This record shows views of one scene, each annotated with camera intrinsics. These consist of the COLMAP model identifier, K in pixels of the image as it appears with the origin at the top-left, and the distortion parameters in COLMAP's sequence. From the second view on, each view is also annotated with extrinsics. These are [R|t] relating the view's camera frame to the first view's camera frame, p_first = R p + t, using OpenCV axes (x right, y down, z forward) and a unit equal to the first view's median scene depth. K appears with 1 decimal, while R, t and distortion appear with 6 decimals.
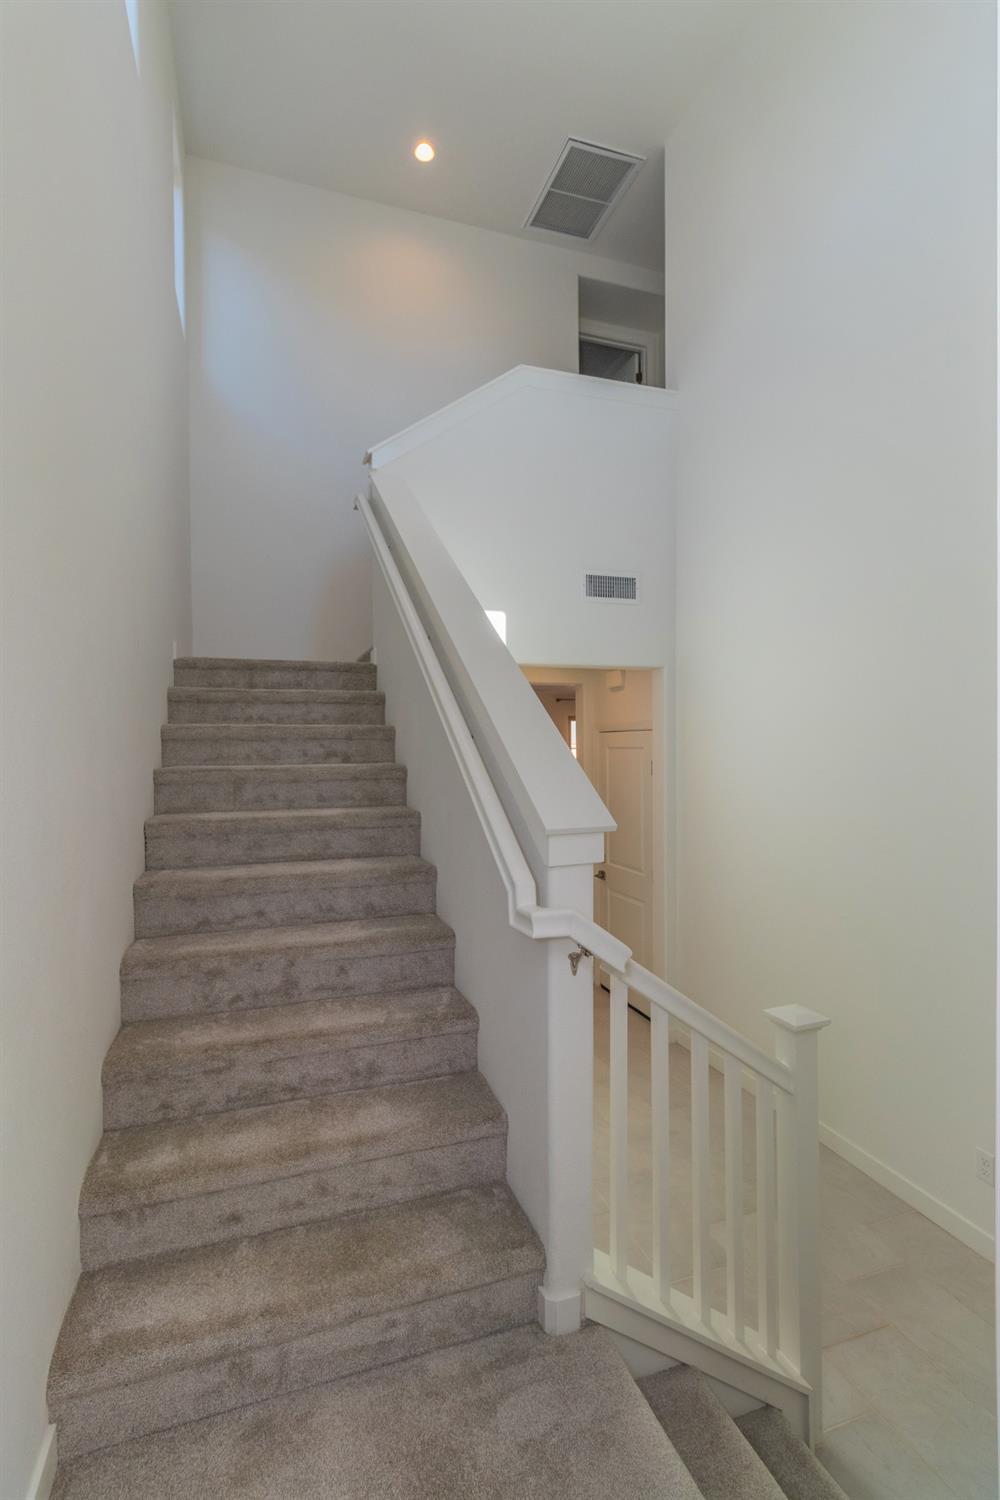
lens RADIAL K [[692.5, 0, 496.8], [0, 692.5, 746.5], [0, 0, 1]] dist [0.004066, 0.001801]
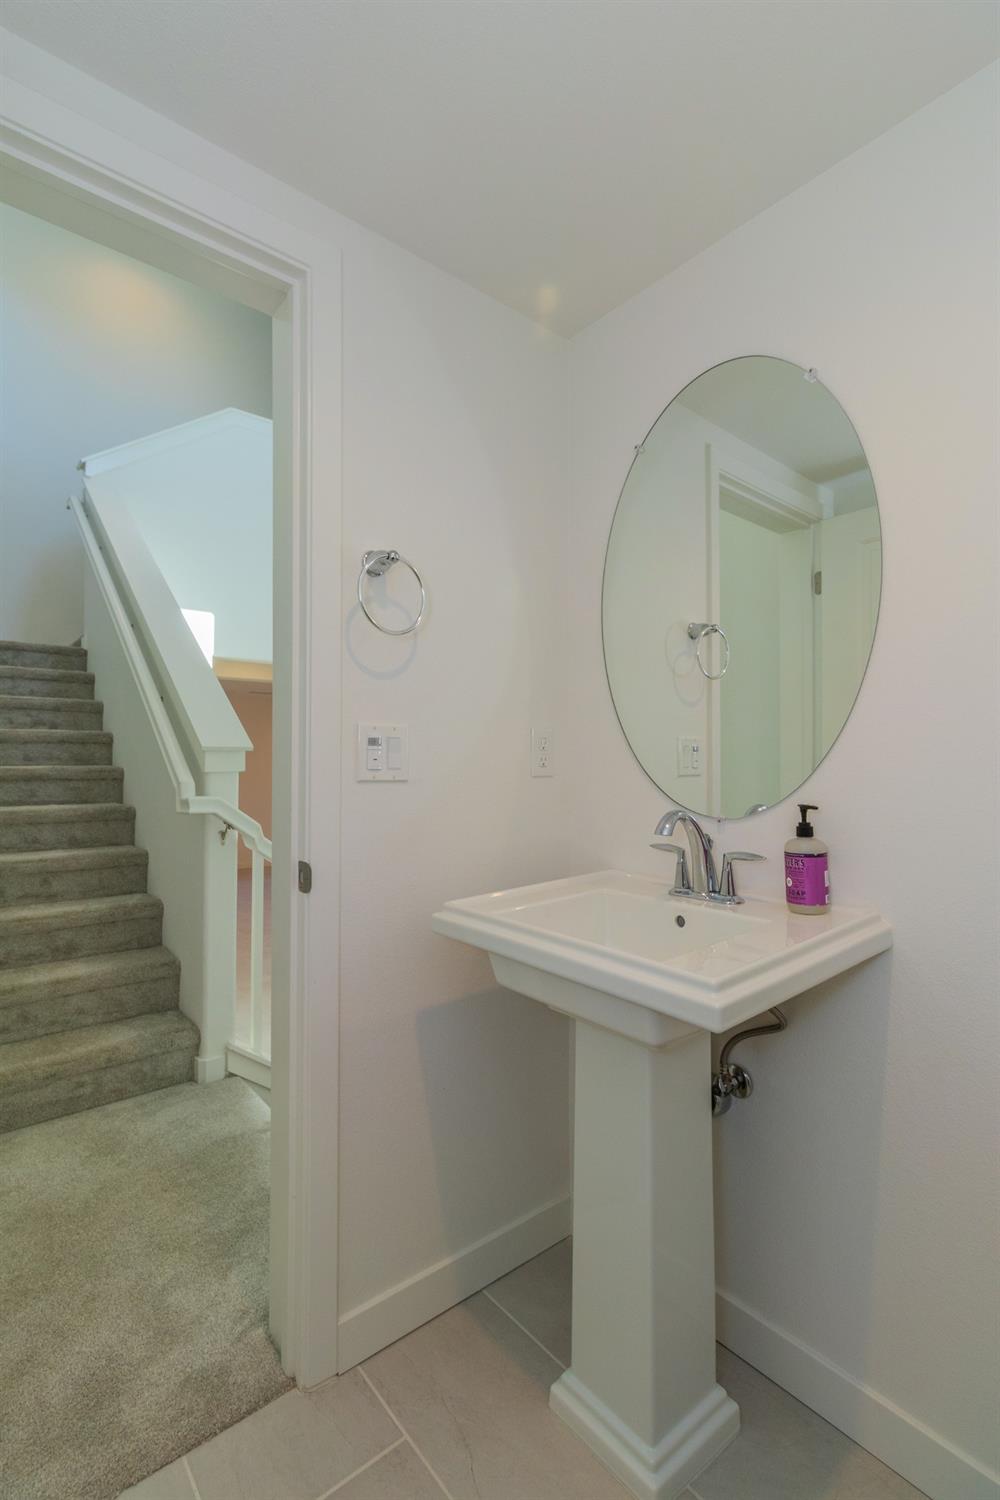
lens RADIAL K [[692.5, 0, 497.8], [0, 692.5, 753.9], [0, 0, 1]] dist [0.004066, 0.001801]
pose [[0.938512, 0.014175, 0.344955, 0.103922], [-0.007756, 0.999770, -0.019980, 0.108000], [-0.345159, 0.016076, 0.938406, -0.444914]]
